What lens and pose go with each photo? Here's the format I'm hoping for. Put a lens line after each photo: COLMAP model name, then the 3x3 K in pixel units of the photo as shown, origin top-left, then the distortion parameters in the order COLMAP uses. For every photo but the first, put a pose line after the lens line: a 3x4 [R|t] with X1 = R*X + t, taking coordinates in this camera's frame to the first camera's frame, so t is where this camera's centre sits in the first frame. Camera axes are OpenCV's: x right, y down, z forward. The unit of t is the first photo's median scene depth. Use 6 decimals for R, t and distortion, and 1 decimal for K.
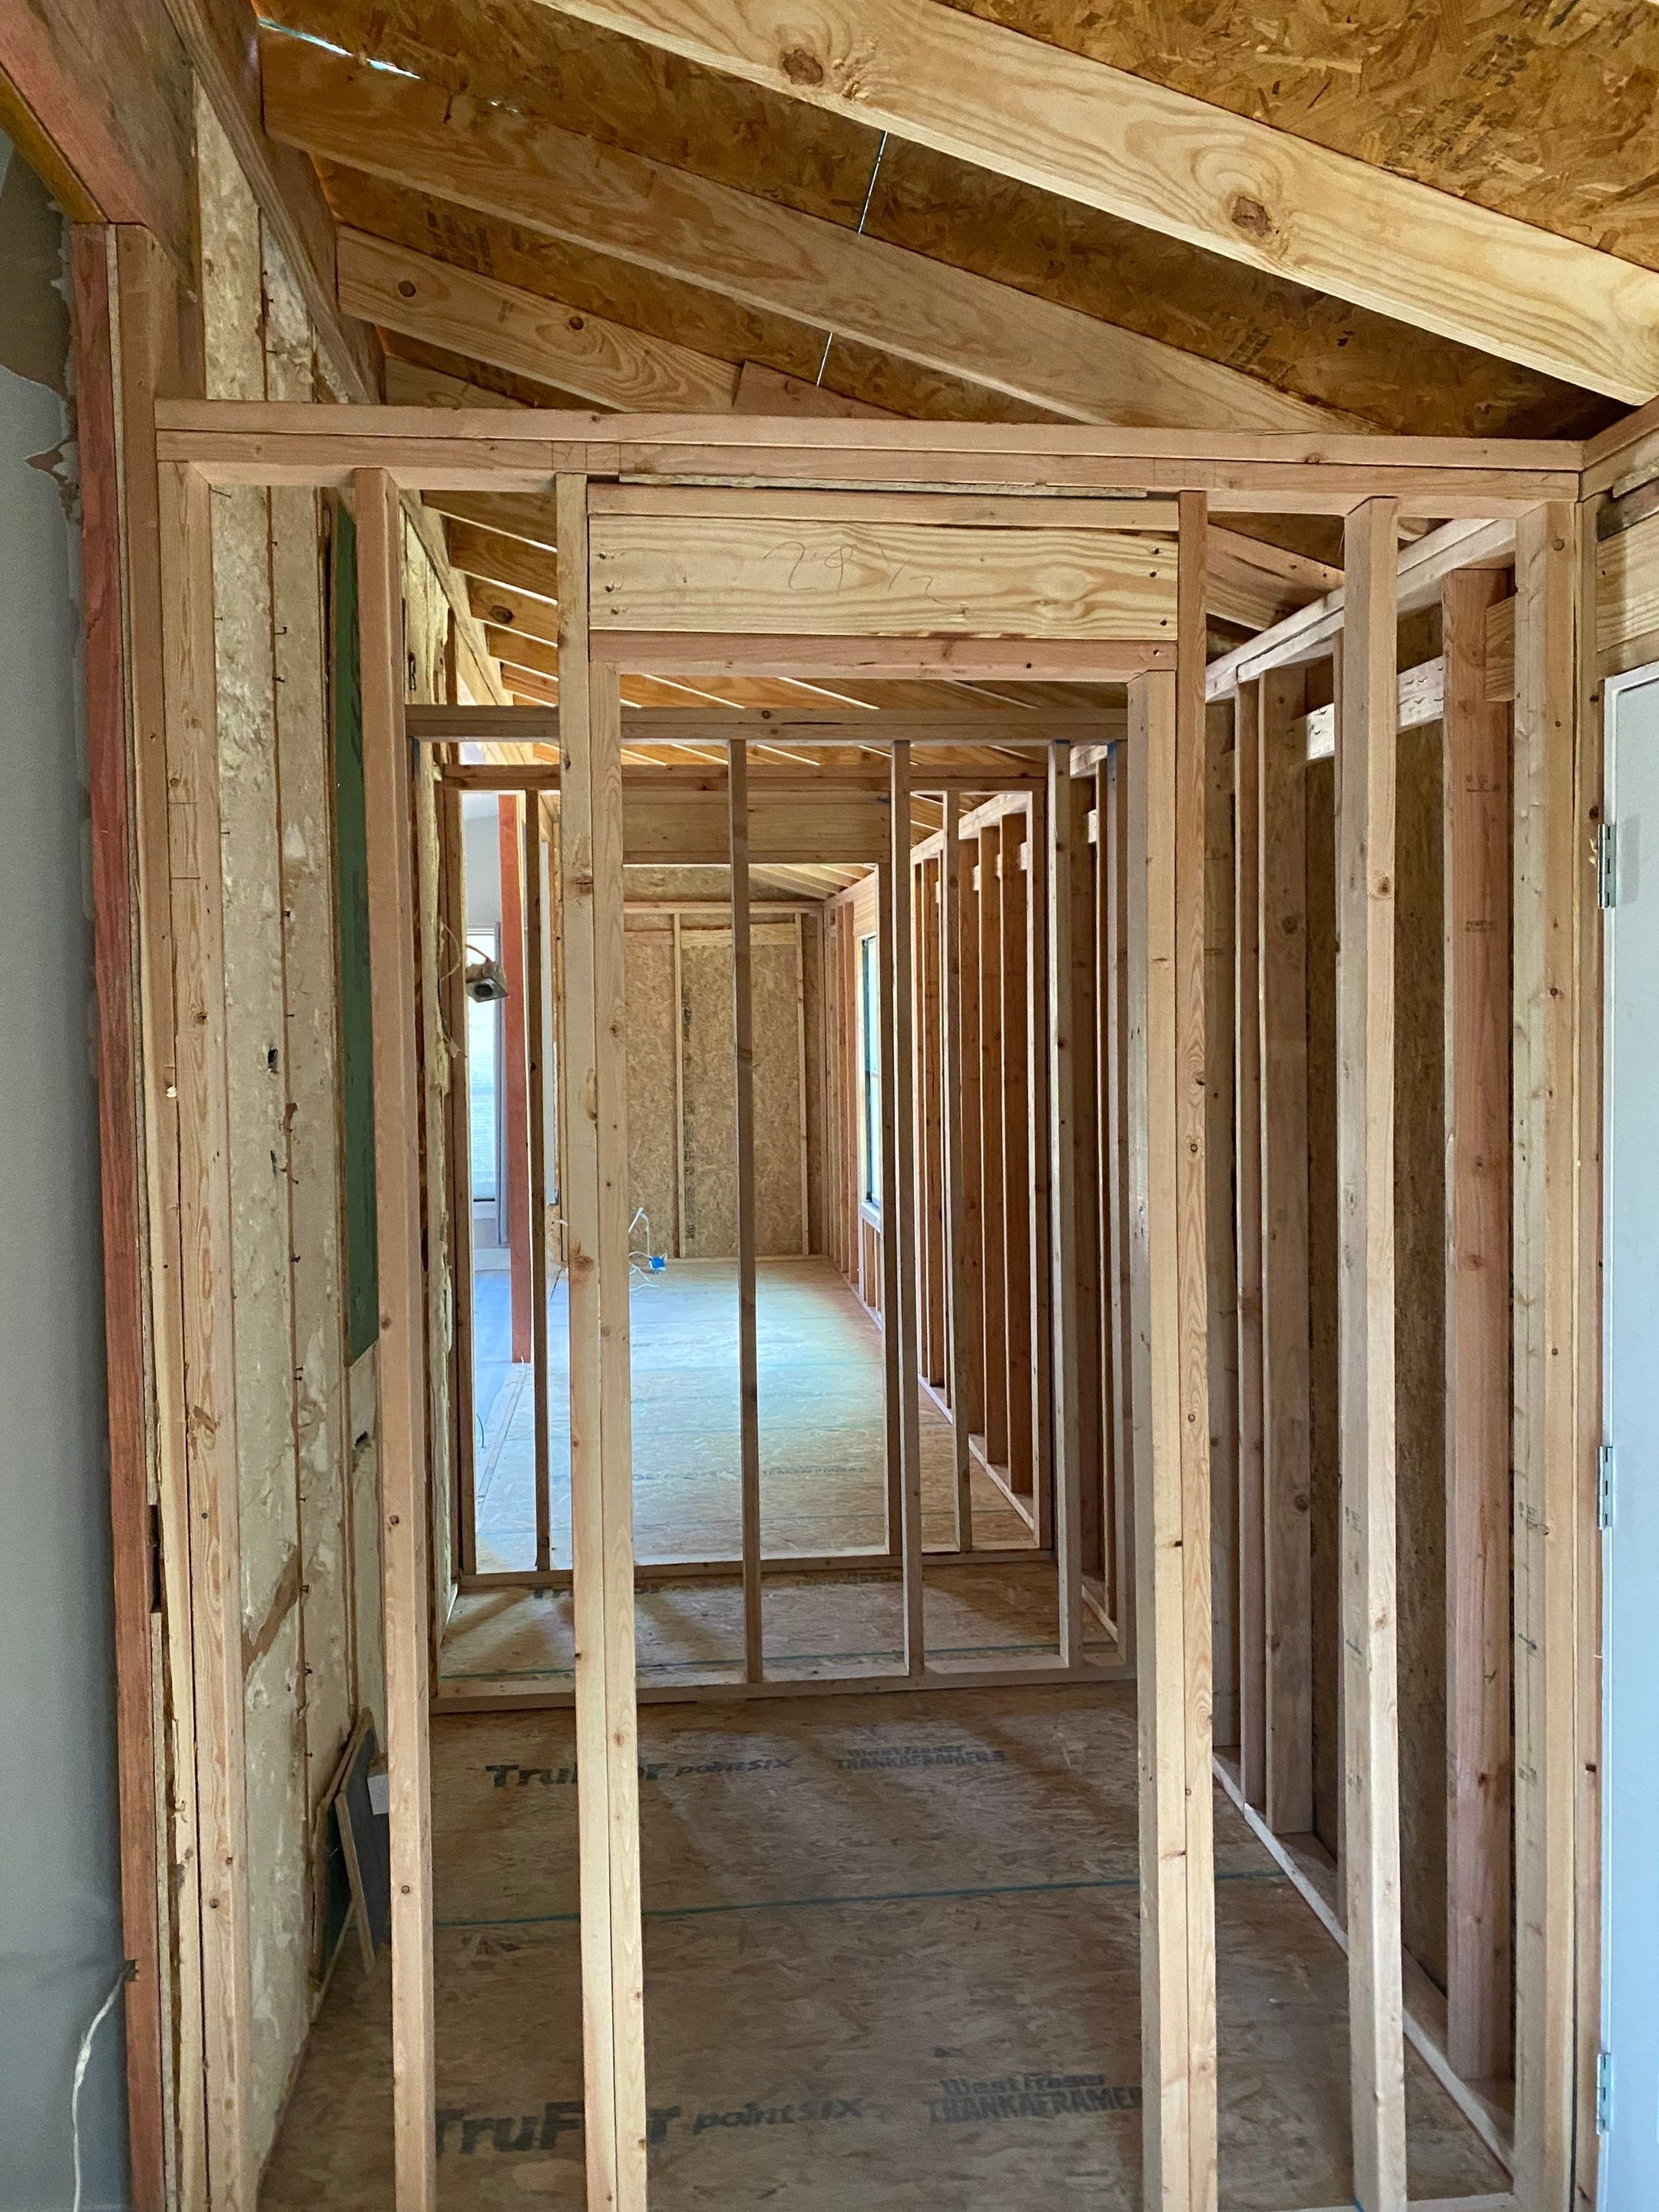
lens RADIAL K [[1682.3, 0, 828.1], [0, 1682.3, 1091.1], [0, 0, 1]] dist [0.019198, -0.009517]
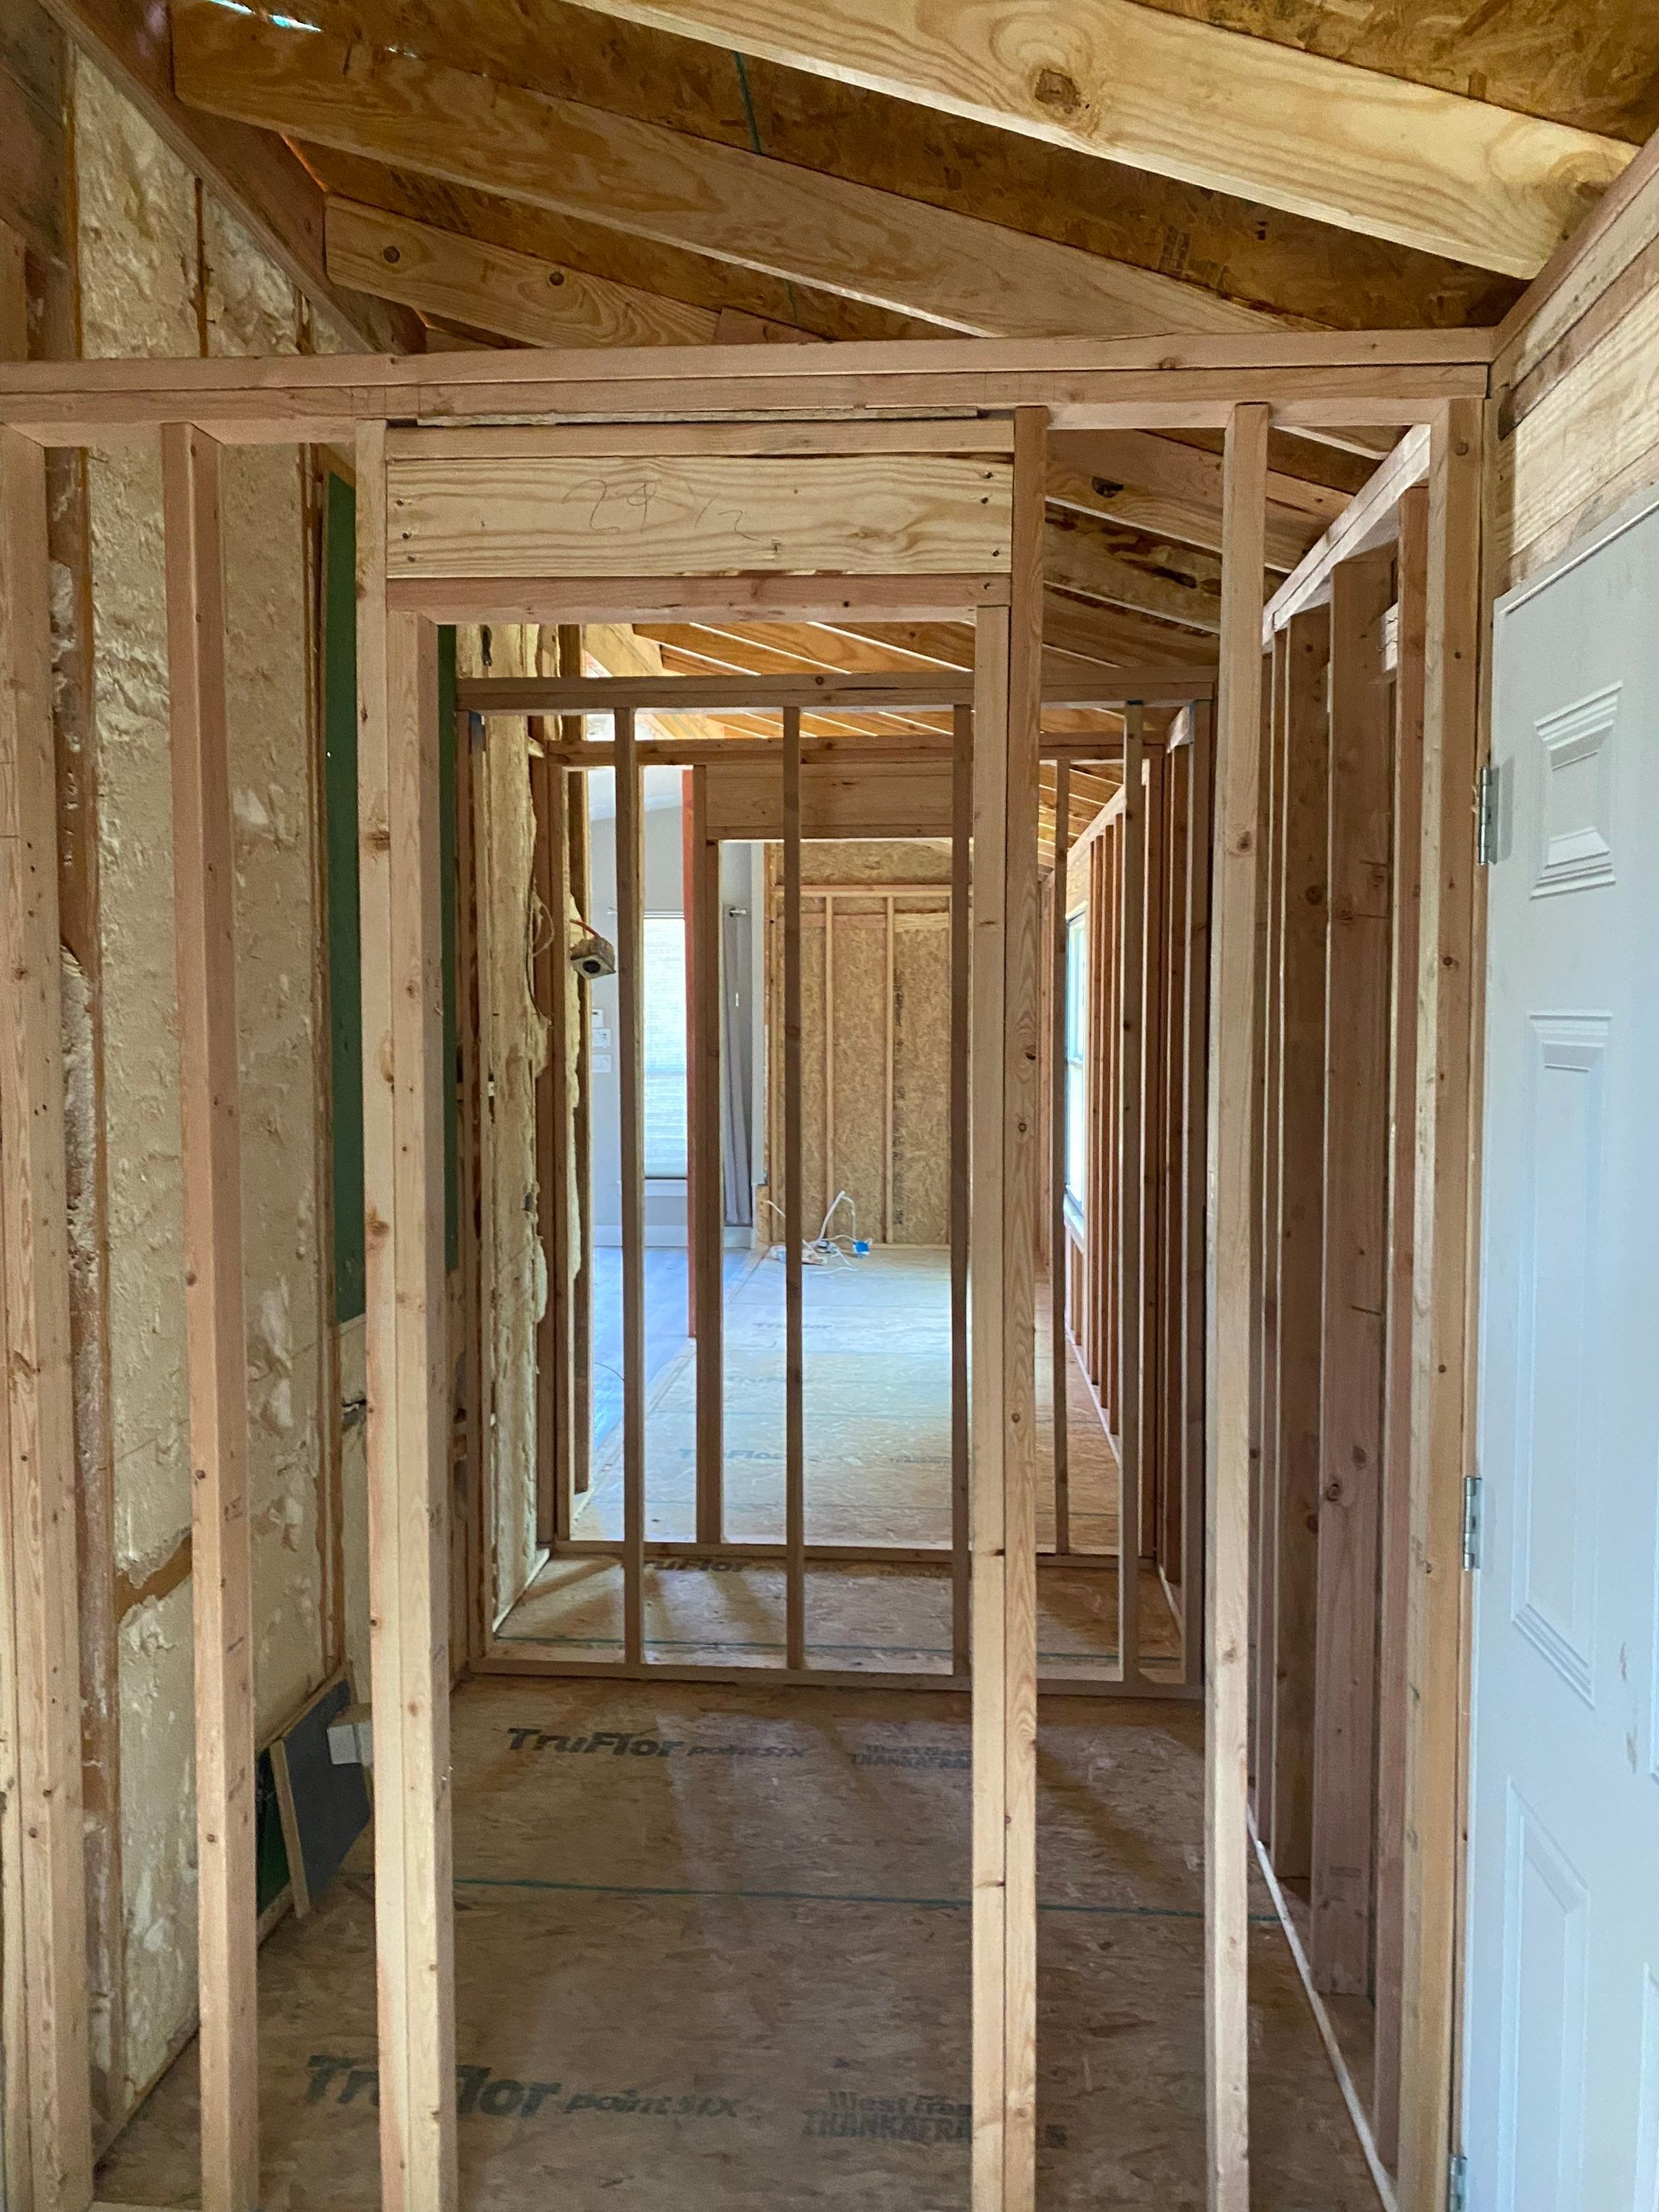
lens RADIAL K [[1682.3, 0, 829.2], [0, 1682.3, 1113.6], [0, 0, 1]] dist [0.019198, -0.009517]
pose [[0.983570, 0.024598, -0.178842, 0.244004], [-0.021060, 0.999544, 0.021654, 0.007490], [0.179293, -0.017531, 0.983639, 0.066708]]
